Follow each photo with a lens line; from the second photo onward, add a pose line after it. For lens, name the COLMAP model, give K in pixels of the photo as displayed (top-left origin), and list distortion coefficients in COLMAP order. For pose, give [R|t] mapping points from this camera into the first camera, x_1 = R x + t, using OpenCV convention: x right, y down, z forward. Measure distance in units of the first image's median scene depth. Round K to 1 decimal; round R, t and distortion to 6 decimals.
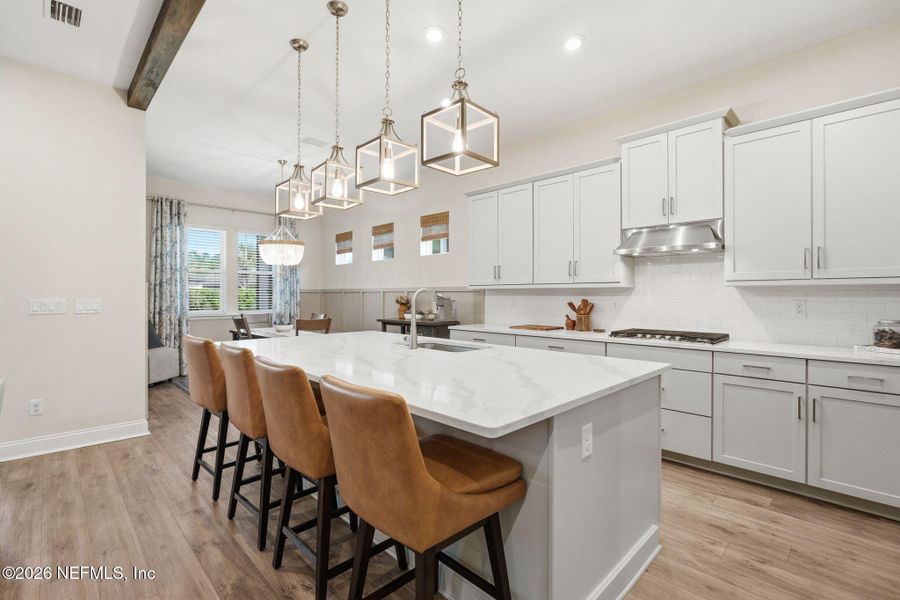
lens RADIAL K [[409.2, 0, 448.3], [0, 409.2, 293.5], [0, 0, 1]] dist [-0.008367, 0.003328]
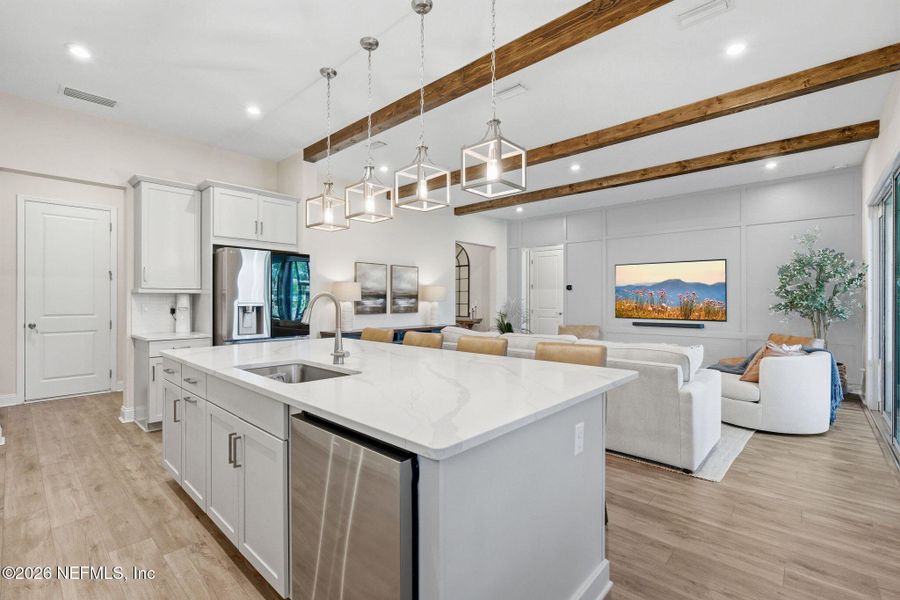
lens RADIAL K [[409.2, 0, 445.7], [0, 409.2, 298.4], [0, 0, 1]] dist [-0.008367, 0.003328]
pose [[-0.998859, -0.000968, -0.047737, -0.115634], [-0.000651, 0.999978, -0.006665, 0.002345], [0.047742, -0.006626, -0.998838, 0.813250]]
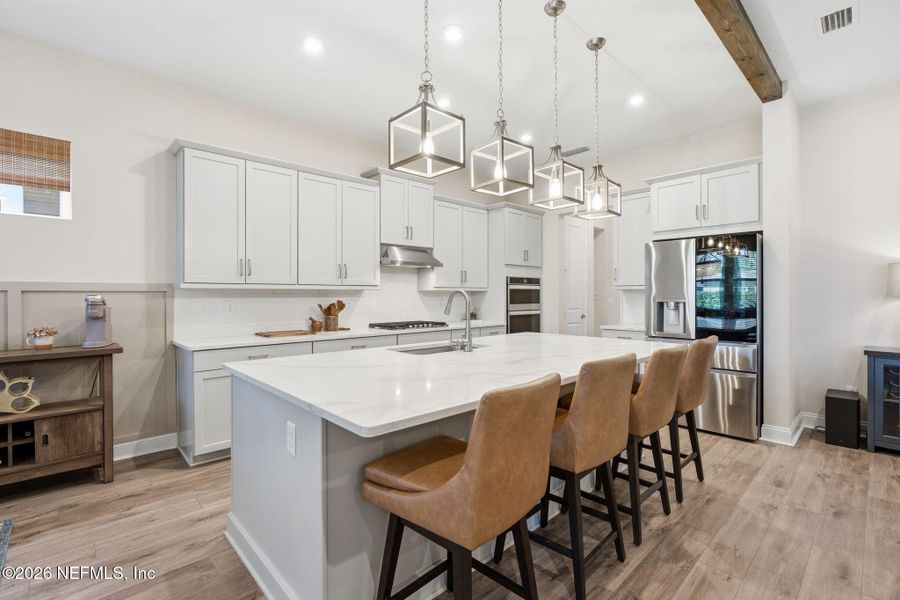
lens RADIAL K [[409.2, 0, 437.7], [0, 409.2, 295.1], [0, 0, 1]] dist [-0.008367, 0.003328]
pose [[0.037508, 0.001442, 0.999295, -0.468696], [0.000698, 0.999999, -0.001470, 0.000890], [-0.999296, 0.000753, 0.037507, 0.455935]]
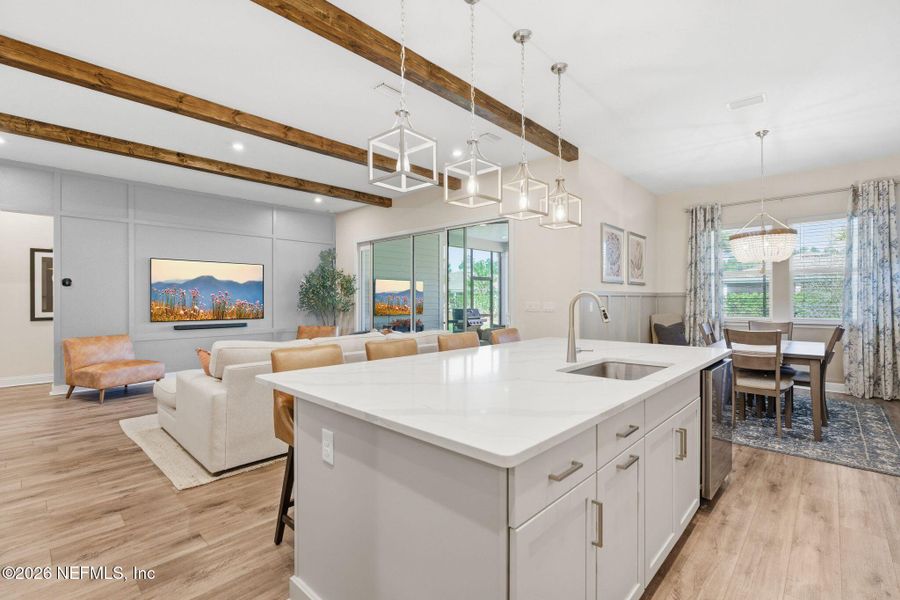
lens RADIAL K [[409.2, 0, 446.2], [0, 409.2, 298.7], [0, 0, 1]] dist [-0.008367, 0.003328]
pose [[0.039042, -0.003568, -0.999231, 0.329944], [0.005383, 0.999980, -0.003360, 0.001979], [0.999223, -0.005248, 0.039060, 0.313108]]
